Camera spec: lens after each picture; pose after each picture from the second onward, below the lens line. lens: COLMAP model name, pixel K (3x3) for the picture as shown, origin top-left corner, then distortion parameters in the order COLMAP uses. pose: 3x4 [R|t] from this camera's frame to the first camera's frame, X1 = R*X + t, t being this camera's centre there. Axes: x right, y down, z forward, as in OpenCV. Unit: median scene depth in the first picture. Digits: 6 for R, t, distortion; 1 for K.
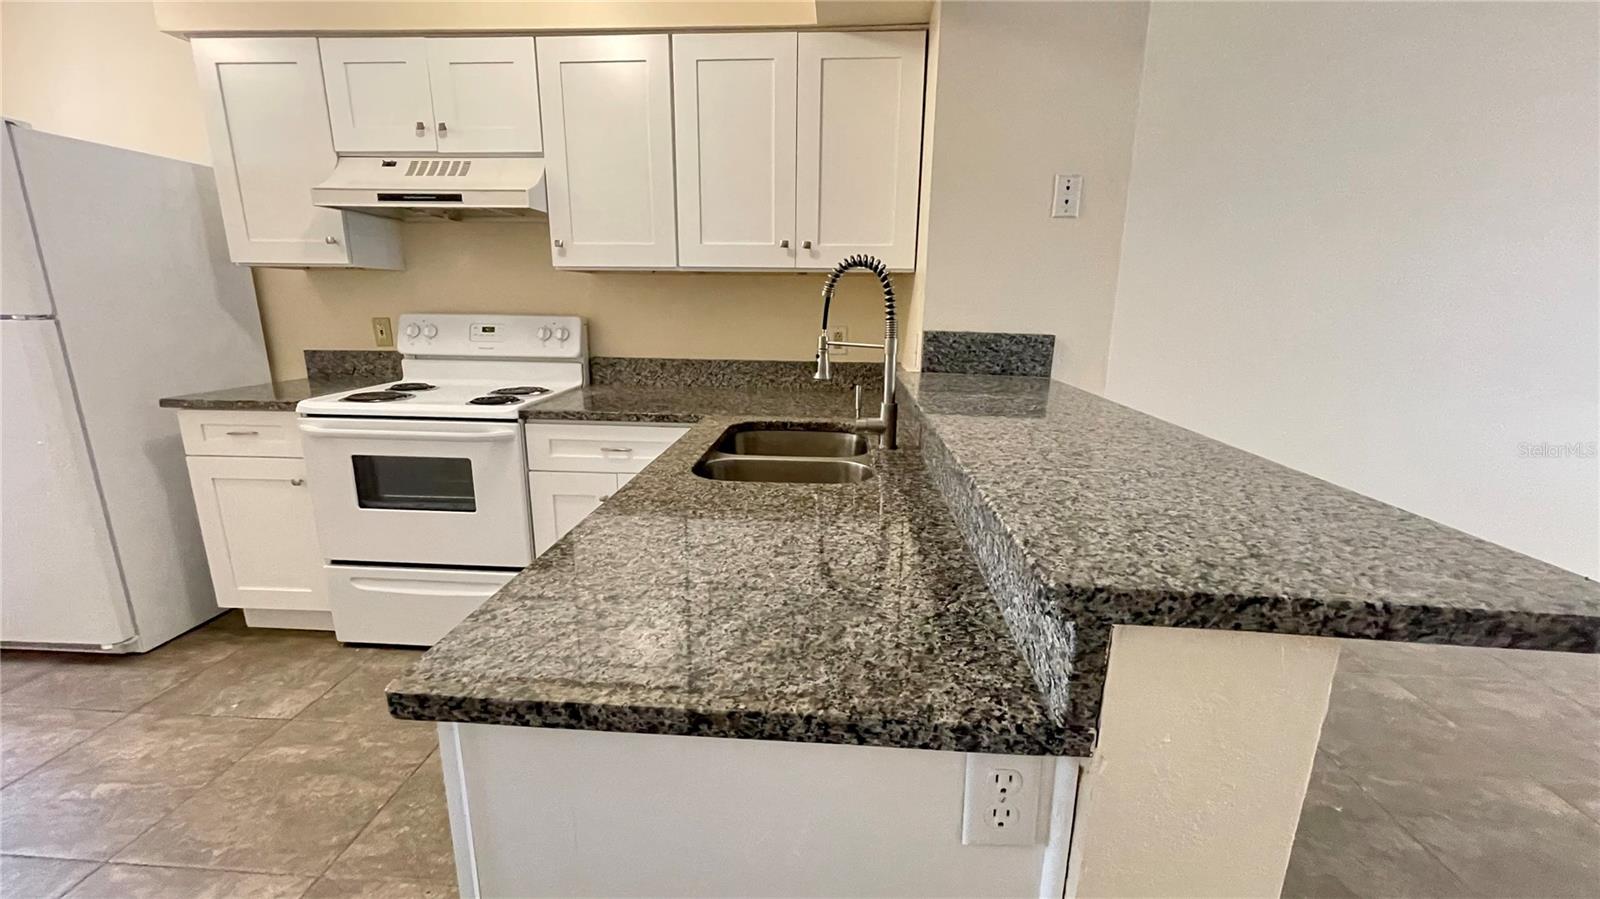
lens RADIAL K [[645.8, 0, 799.7], [0, 645.8, 452.8], [0, 0, 1]] dist [0.000733, -0.000470]
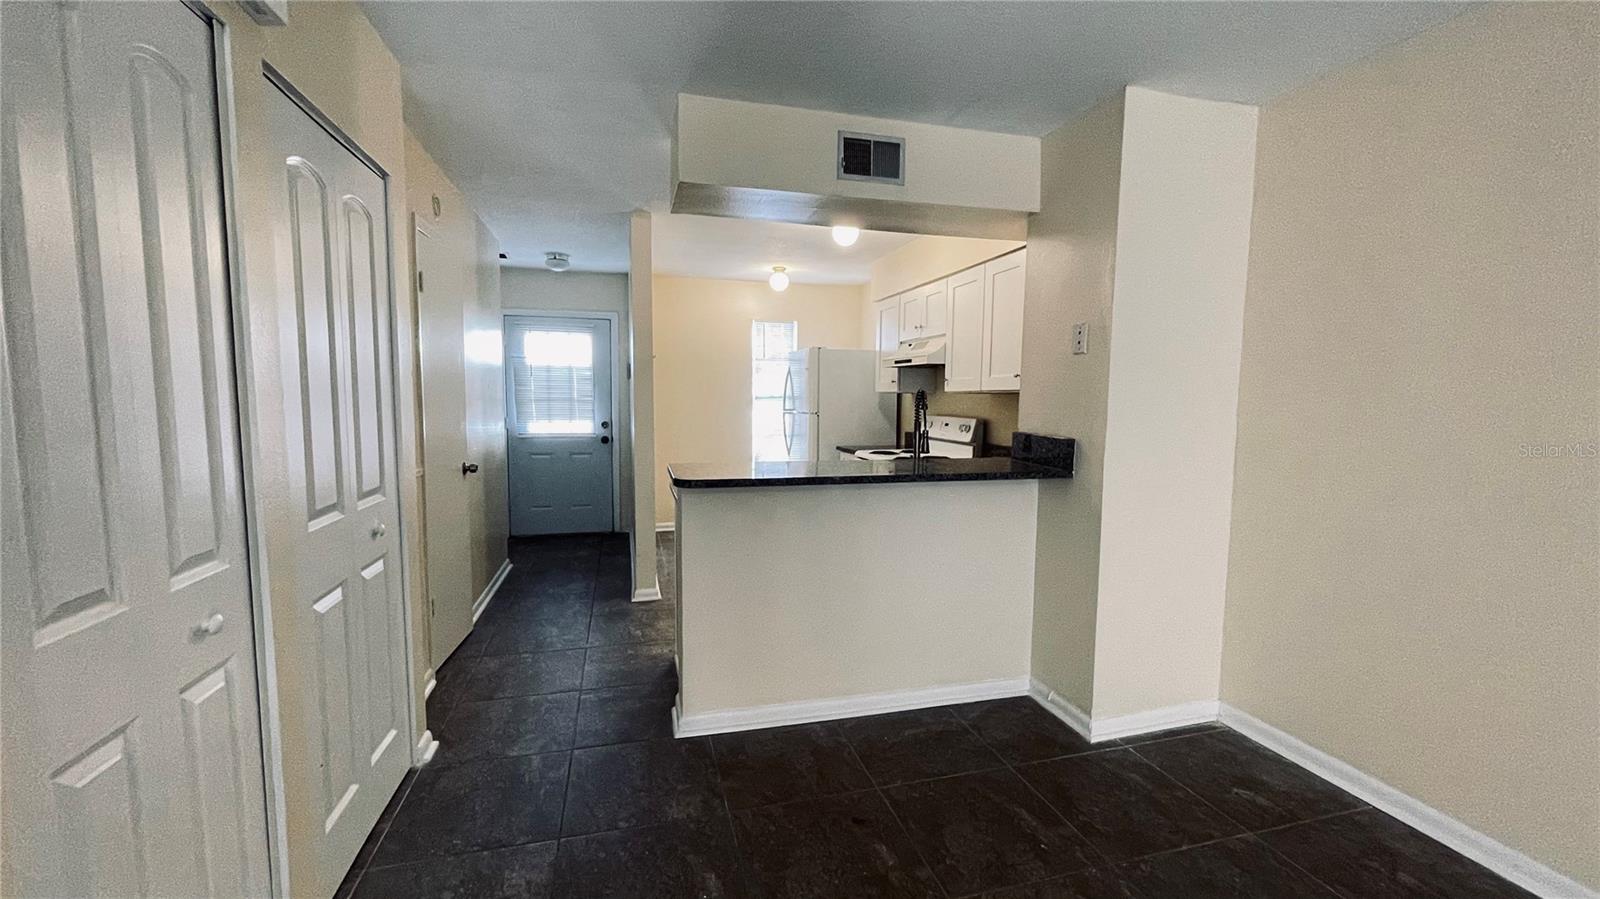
lens RADIAL K [[645.8, 0, 806.0], [0, 645.8, 455.1], [0, 0, 1]] dist [0.000733, -0.000470]
pose [[0.324970, 0.076527, -0.942623, 1.286738], [-0.222659, 0.974894, 0.002385, -0.027566], [0.919140, 0.209108, 0.333851, 0.057550]]
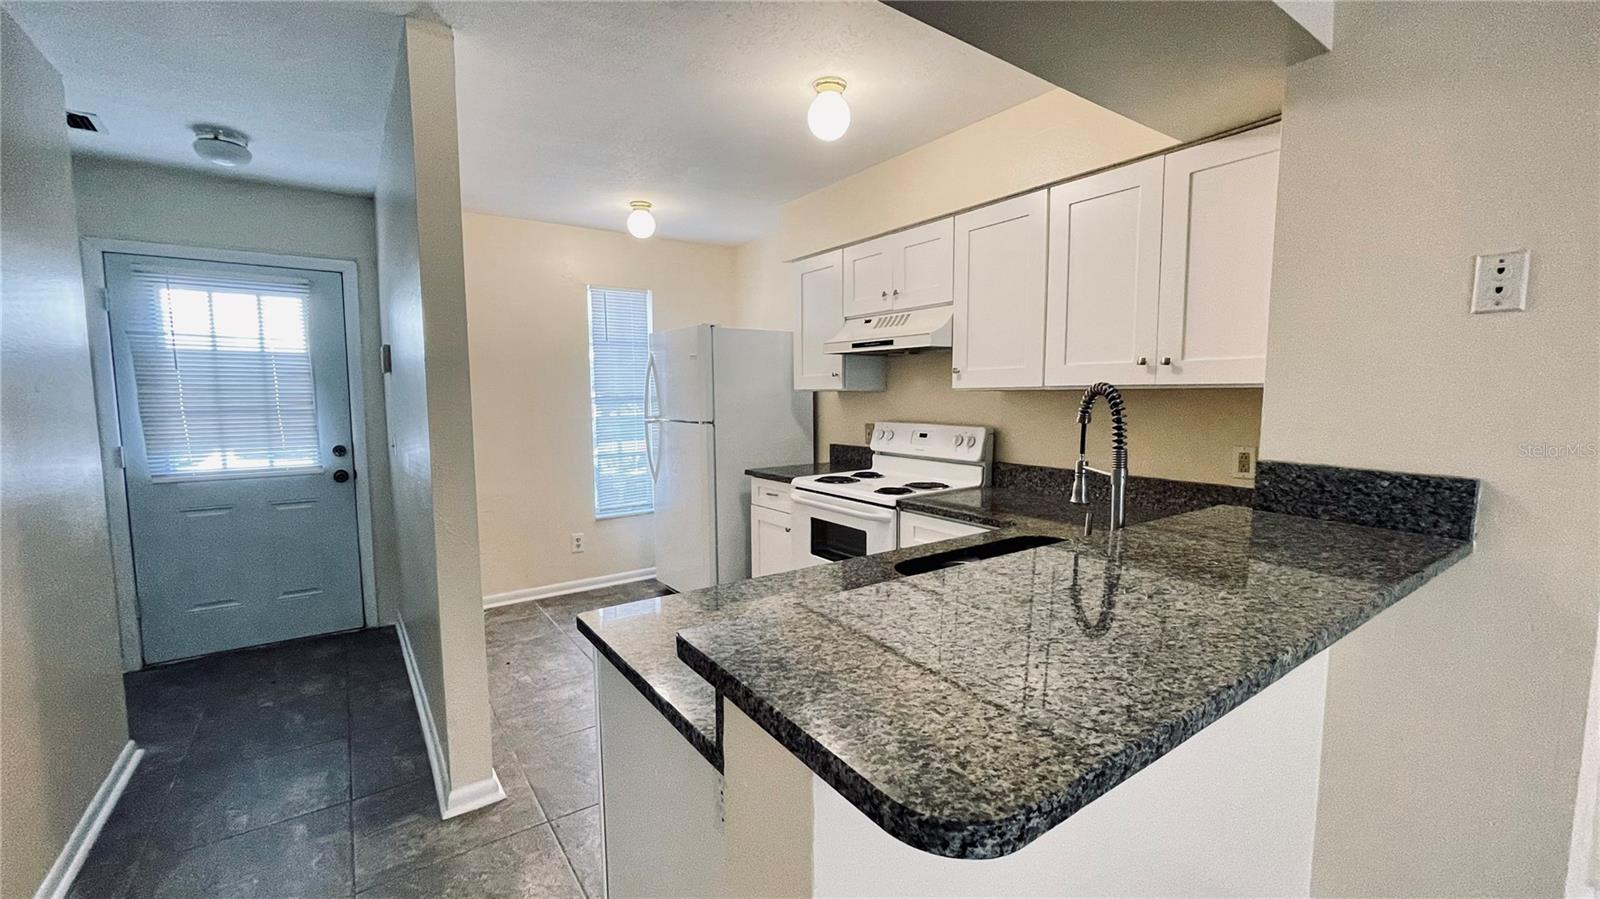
lens RADIAL K [[645.8, 0, 800.6], [0, 645.8, 454.0], [0, 0, 1]] dist [0.000733, -0.000470]
pose [[0.625983, 0.058793, -0.777617, 0.416217], [-0.166342, 0.984272, -0.059488, -0.044720], [0.761889, 0.166589, 0.625918, 0.029753]]
